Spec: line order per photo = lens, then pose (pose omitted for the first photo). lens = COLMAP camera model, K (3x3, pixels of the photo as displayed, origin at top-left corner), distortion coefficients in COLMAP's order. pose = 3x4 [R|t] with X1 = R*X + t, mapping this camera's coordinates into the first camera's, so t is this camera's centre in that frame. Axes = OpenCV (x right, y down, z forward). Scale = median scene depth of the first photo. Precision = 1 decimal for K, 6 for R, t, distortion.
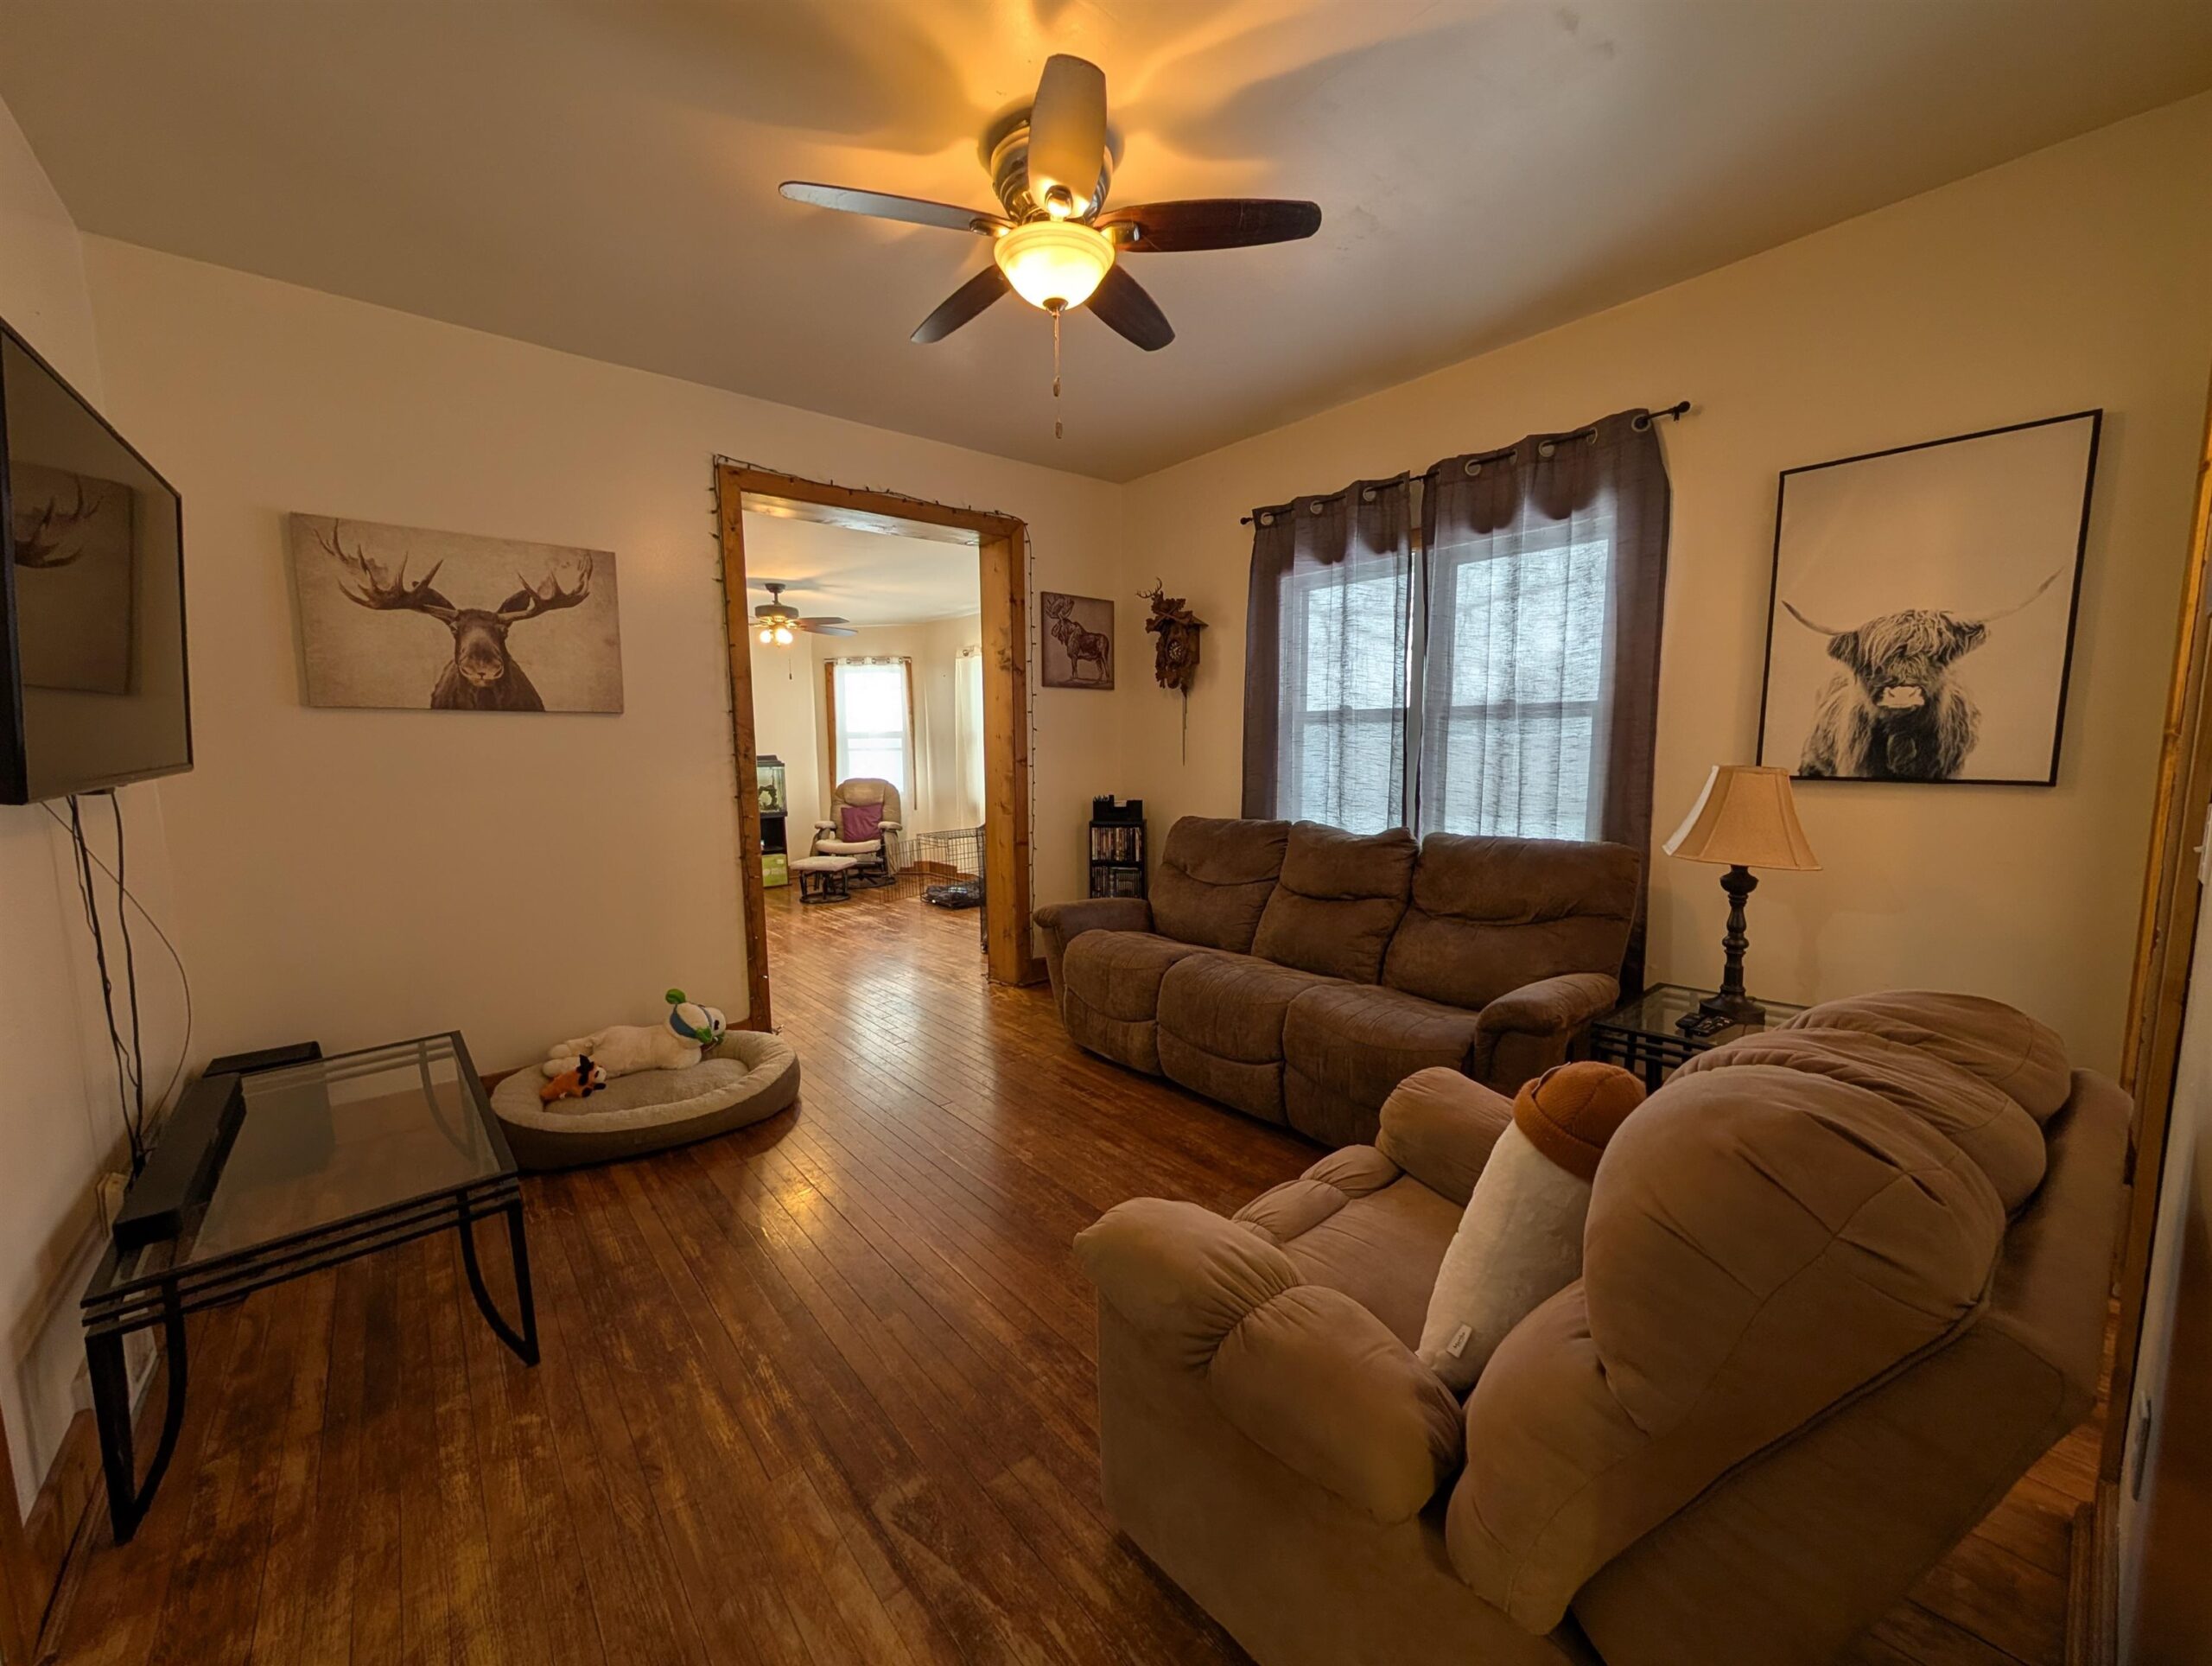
lens RADIAL K [[835.2, 0, 1091.2], [0, 835.2, 824.9], [0, 0, 1]] dist [-0.001500, 0.000604]
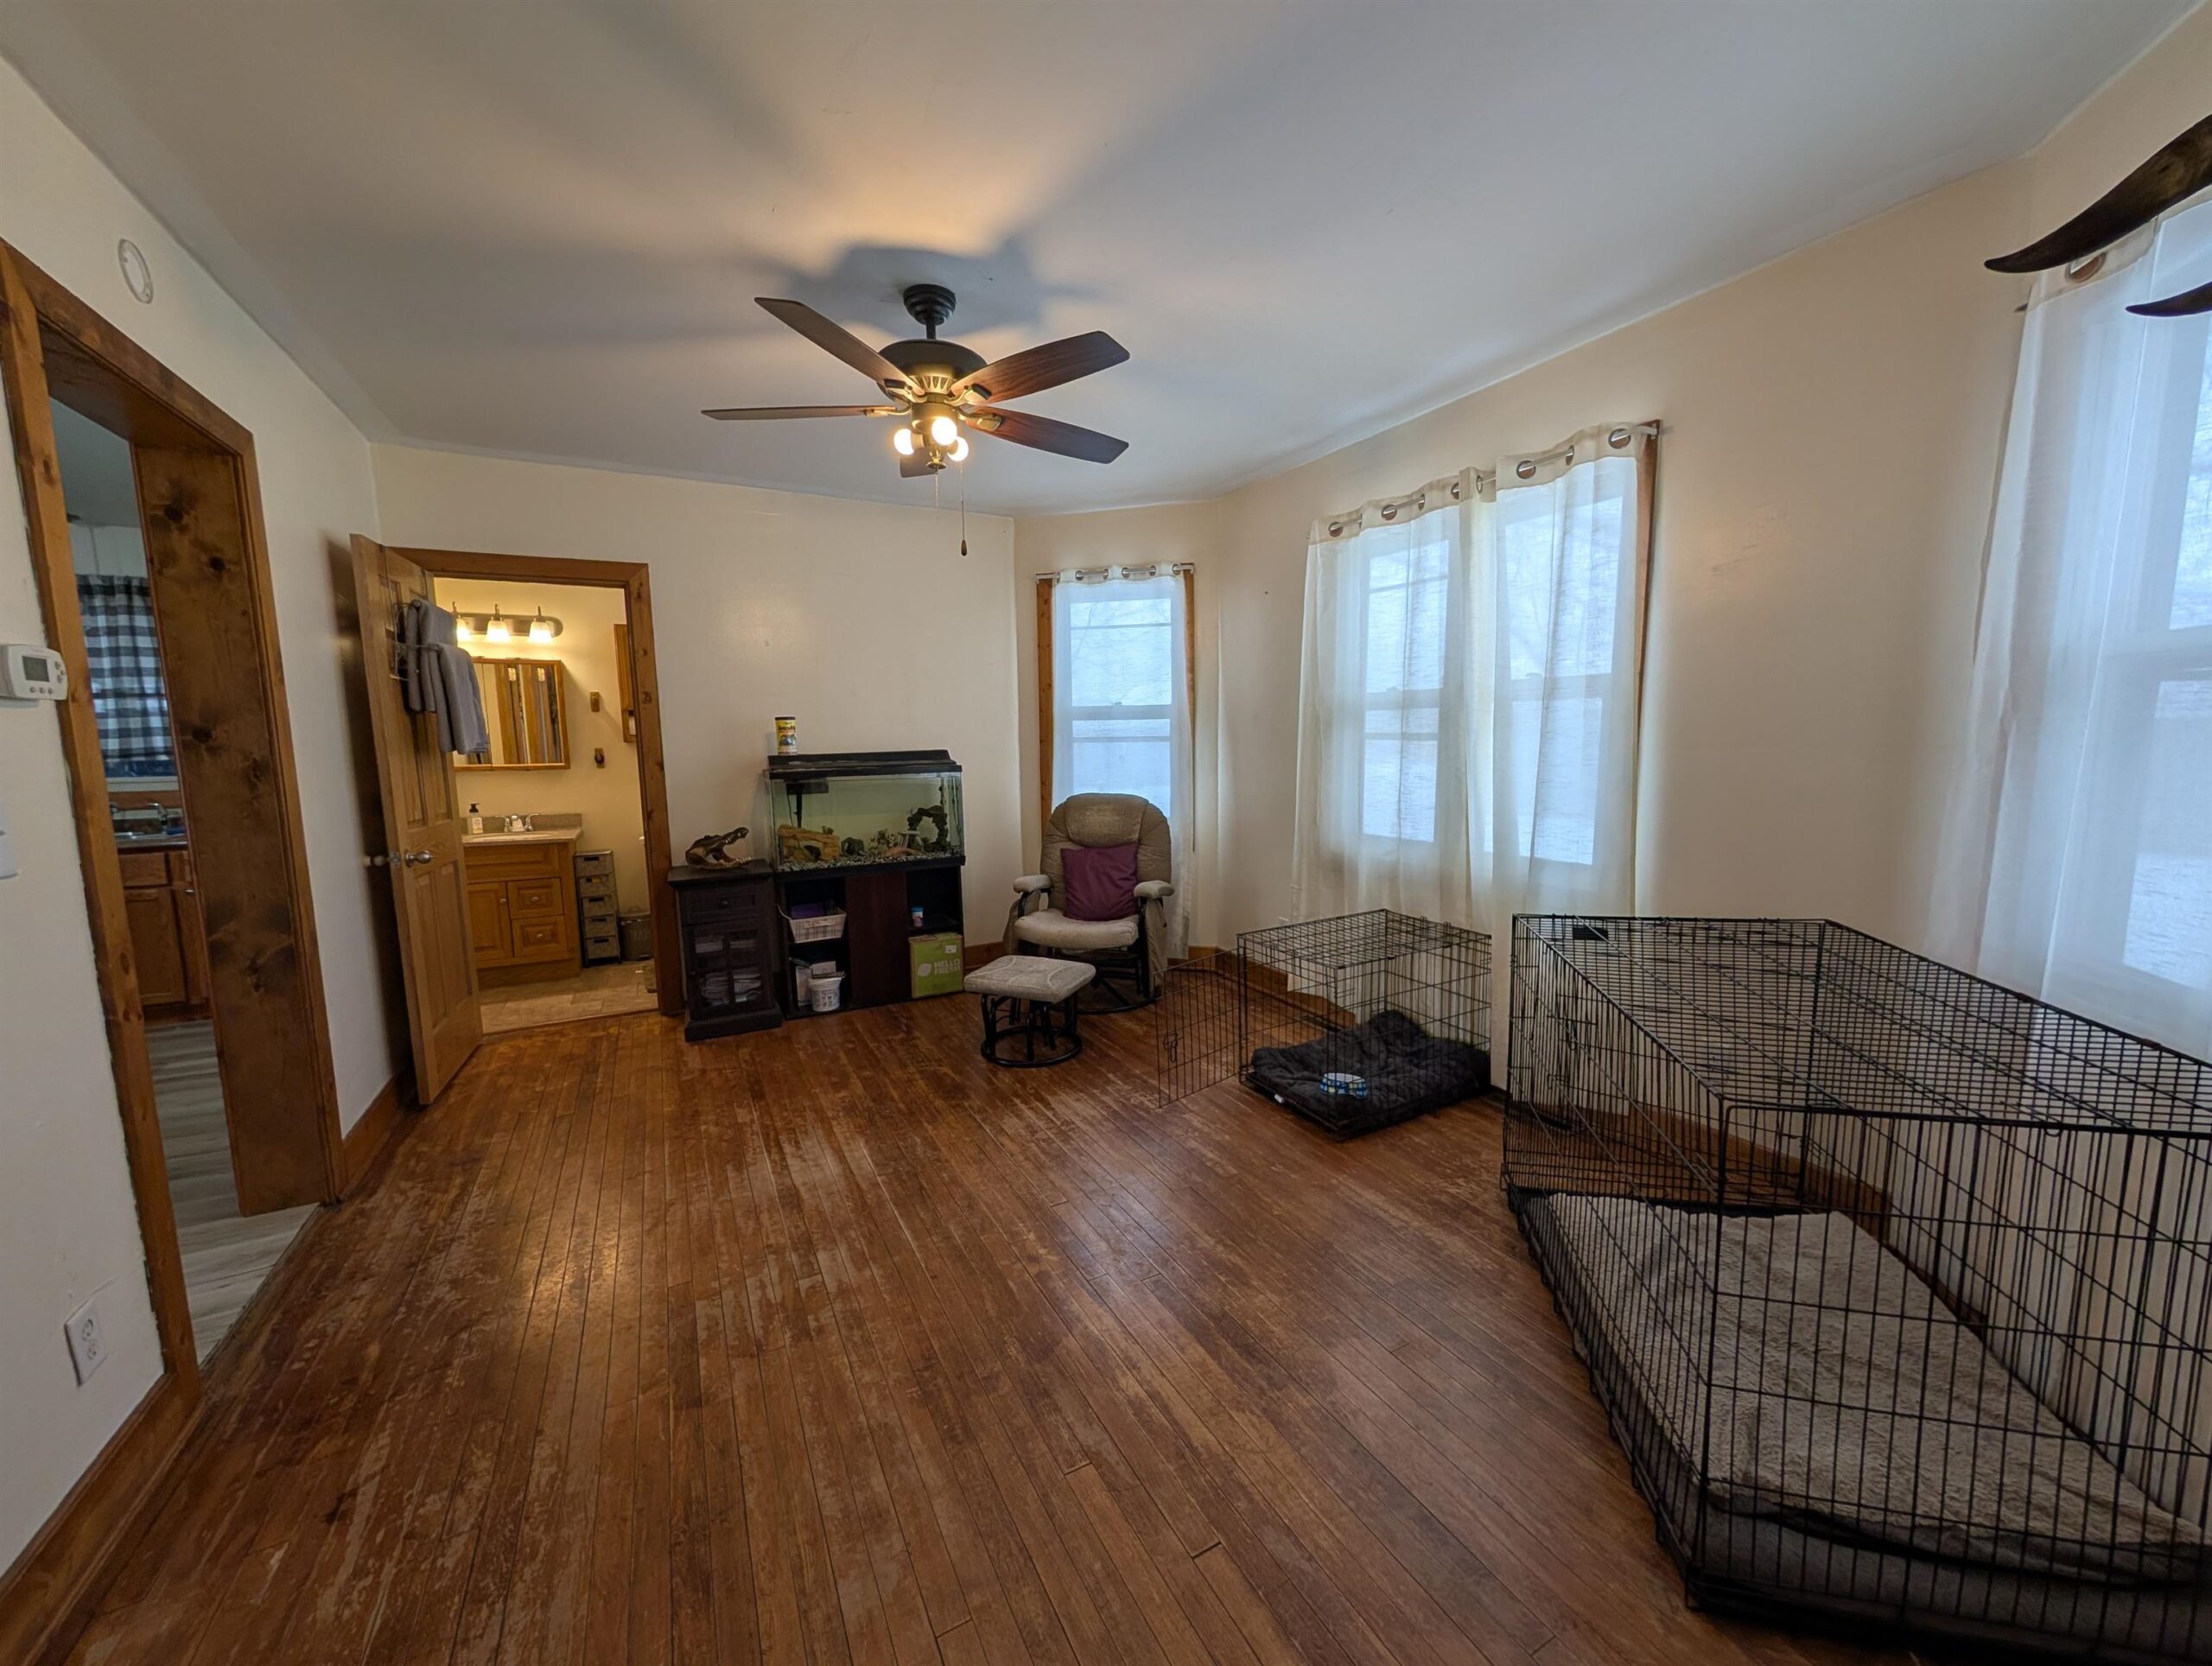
lens RADIAL K [[835.2, 0, 1086.7], [0, 835.2, 831.3], [0, 0, 1]] dist [-0.001500, 0.000604]
pose [[0.973782, 0.028583, -0.225681, -0.158607], [-0.024352, 0.999472, 0.021507, -0.042243], [0.226177, -0.015447, 0.973964, 0.469962]]
